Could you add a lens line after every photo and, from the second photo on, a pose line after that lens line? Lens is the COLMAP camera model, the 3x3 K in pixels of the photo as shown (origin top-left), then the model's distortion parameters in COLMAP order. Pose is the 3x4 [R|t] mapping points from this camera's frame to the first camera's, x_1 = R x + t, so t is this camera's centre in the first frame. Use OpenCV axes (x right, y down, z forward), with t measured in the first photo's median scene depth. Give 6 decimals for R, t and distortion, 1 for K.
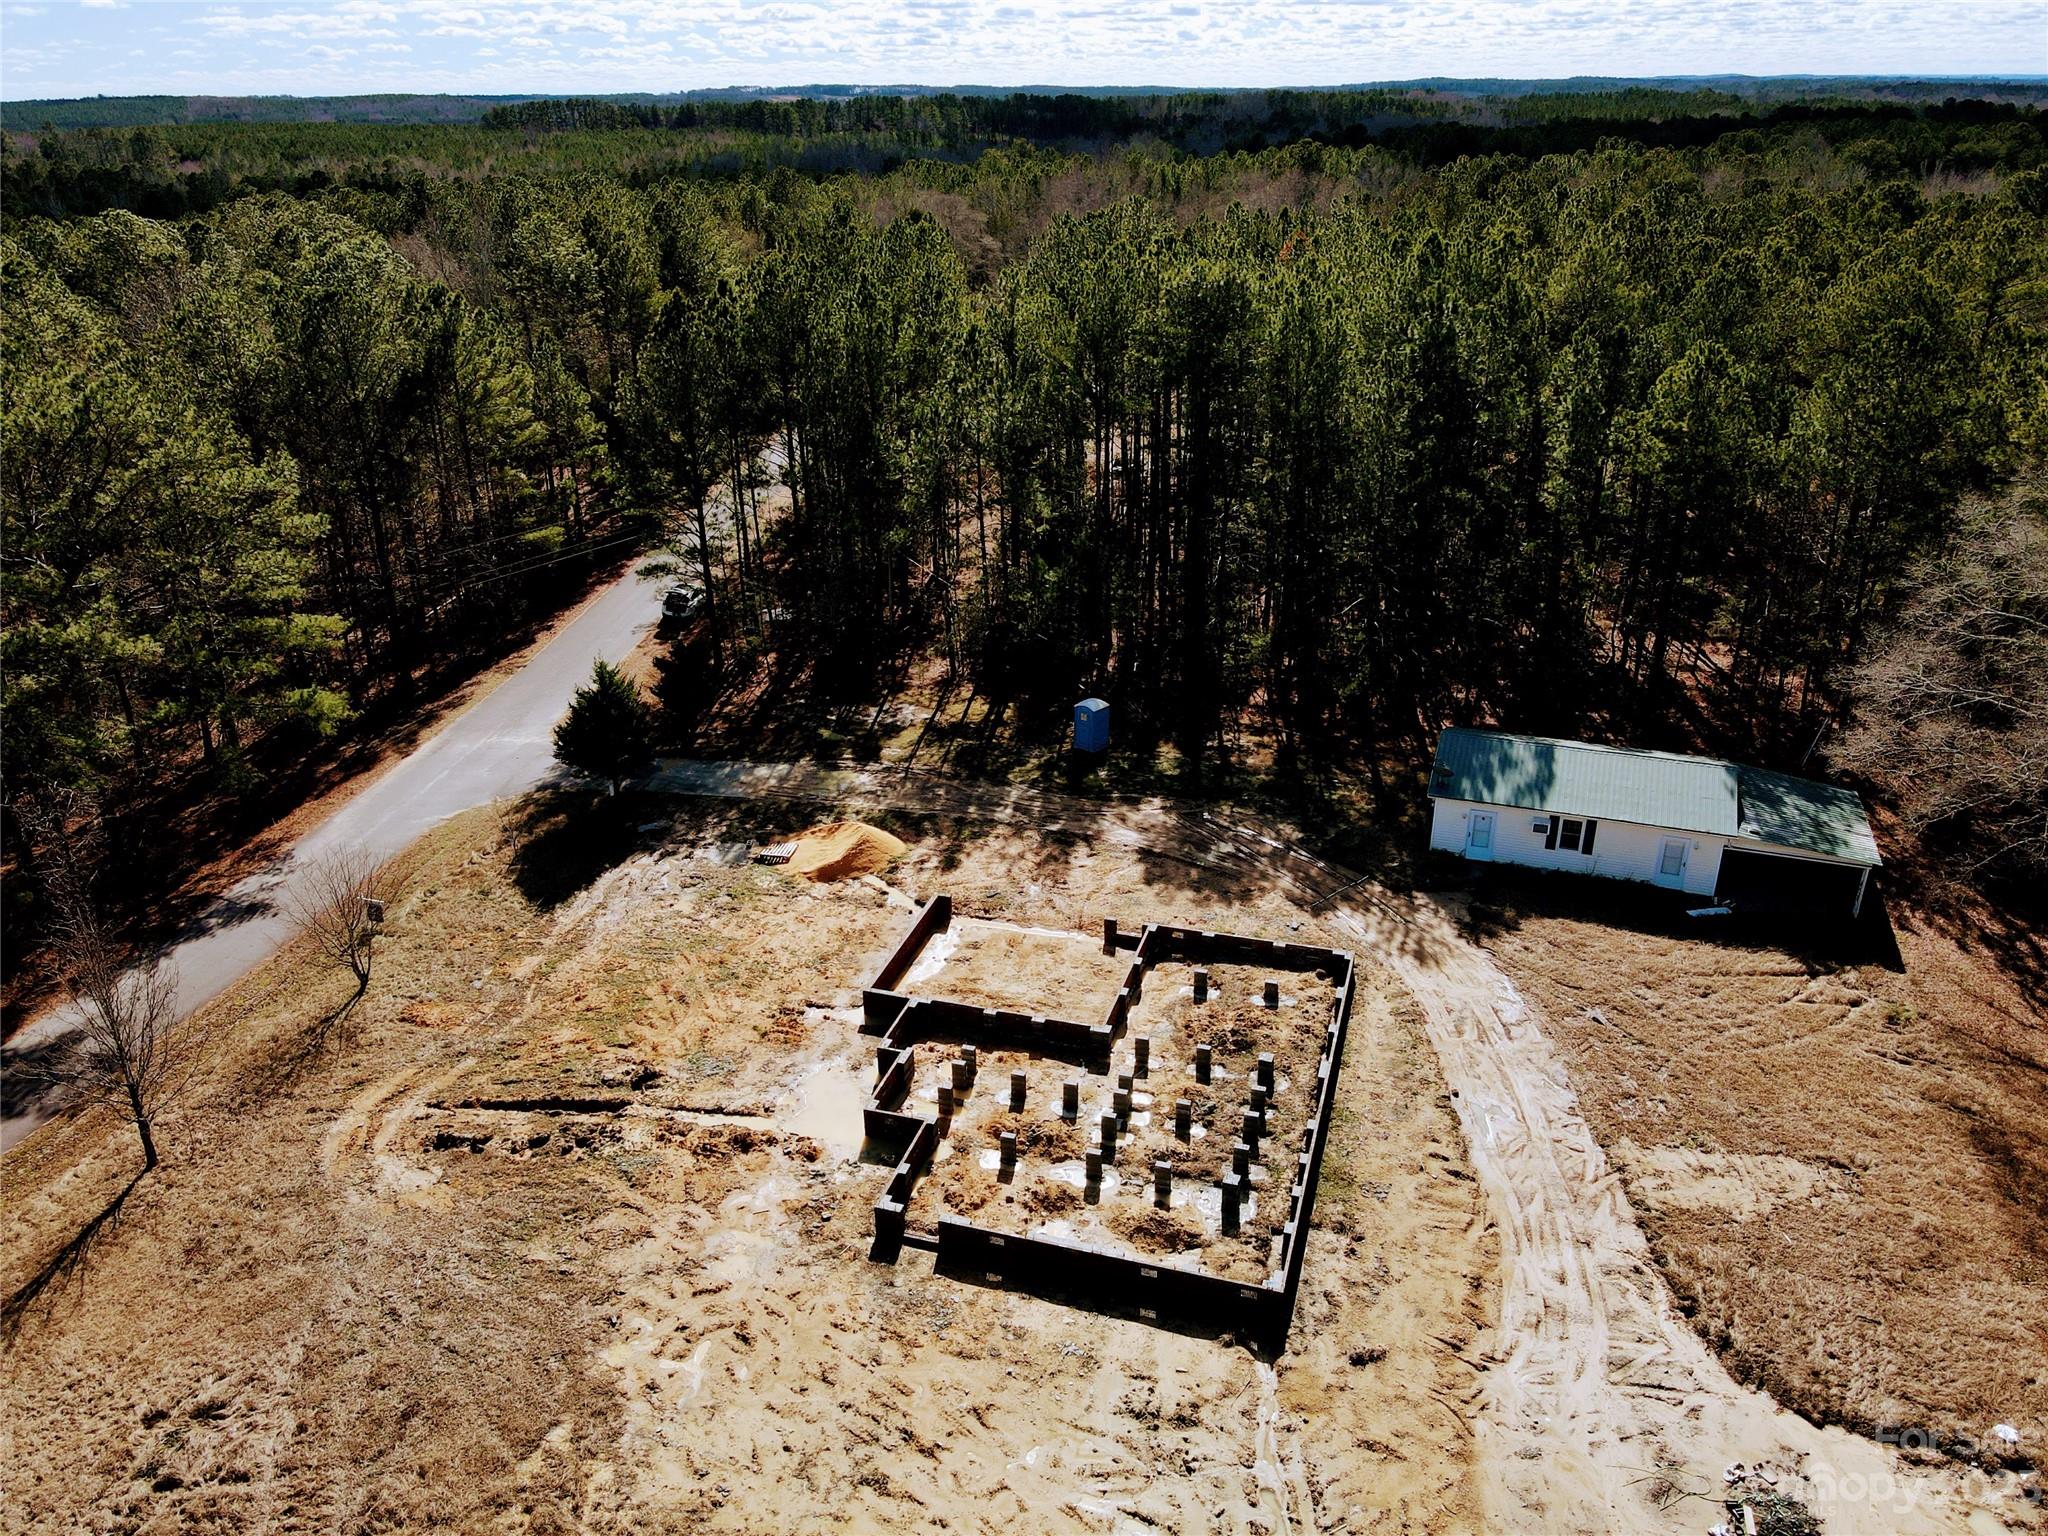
lens RADIAL K [[1501.7, 0, 1013.8], [0, 1501.7, 769.6], [0, 0, 1]] dist [0.005162, 0.029897]
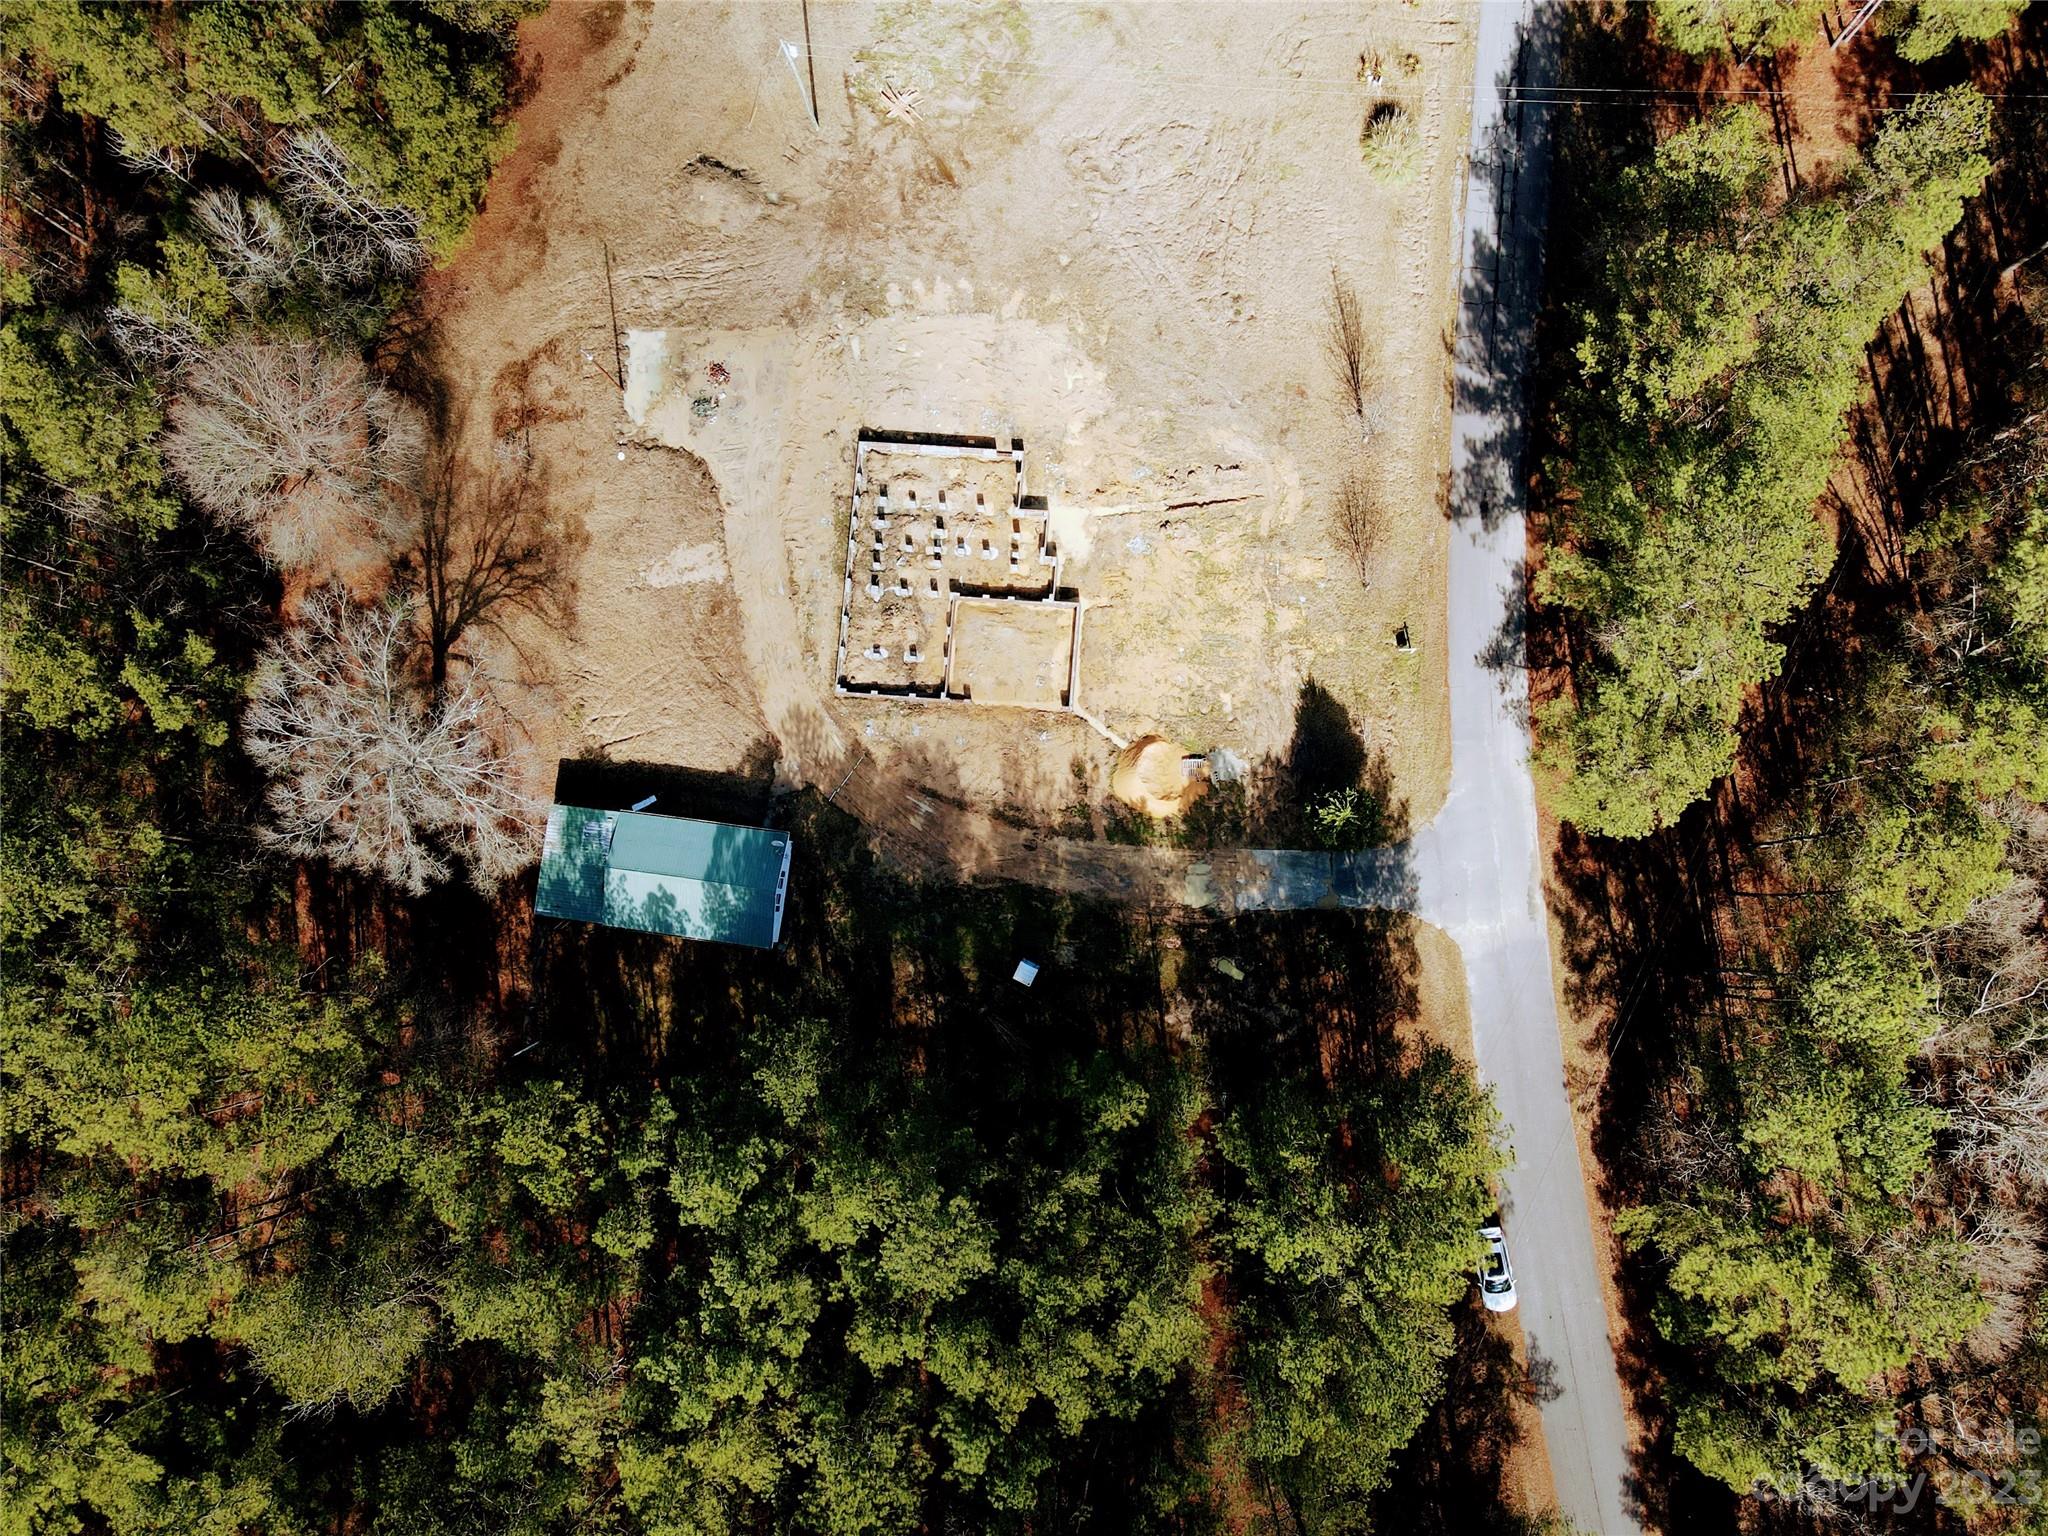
lens RADIAL K [[1501.7, 0, 1027.3], [0, 1501.7, 786.7], [0, 0, 1]] dist [0.005162, 0.029897]
pose [[-0.971776, 0.229076, 0.056345, -0.096139], [-0.018412, -0.311770, 0.949979, -1.898713], [0.235185, 0.922130, 0.307188, 0.654202]]
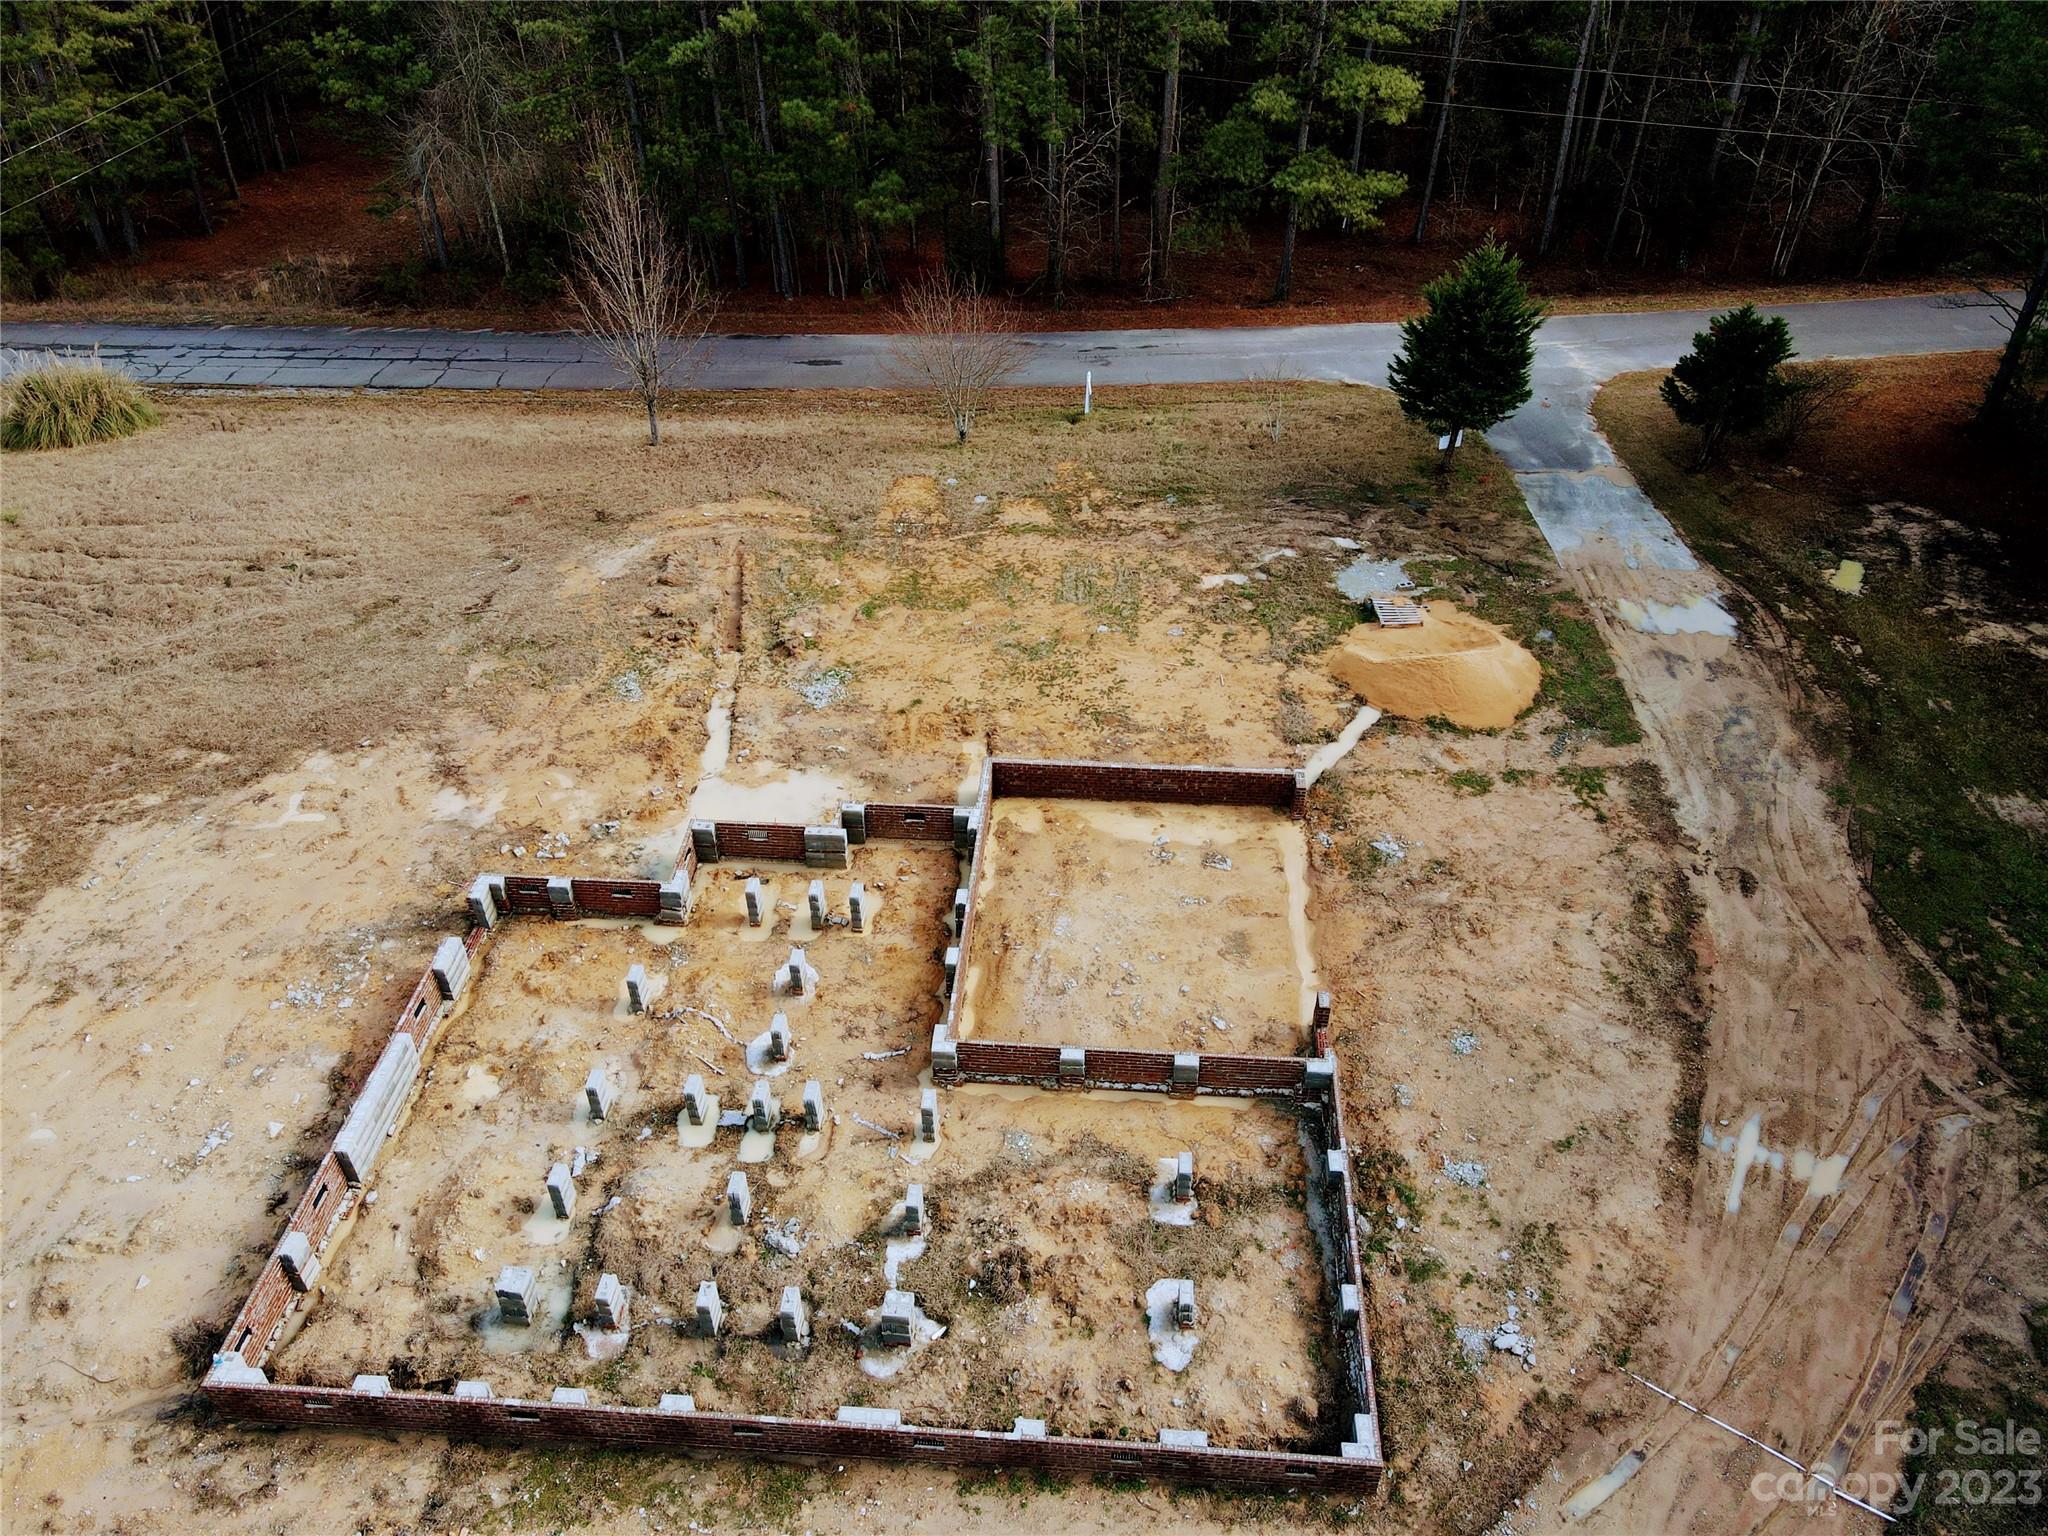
lens RADIAL K [[1501.7, 0, 1017.8], [0, 1501.7, 764.7], [0, 0, 1]] dist [0.005162, 0.029897]
pose [[0.226748, 0.612794, -0.757013, 0.436775], [-0.394424, 0.768445, 0.503907, -0.204120], [0.890514, 0.184324, 0.415943, 0.794926]]
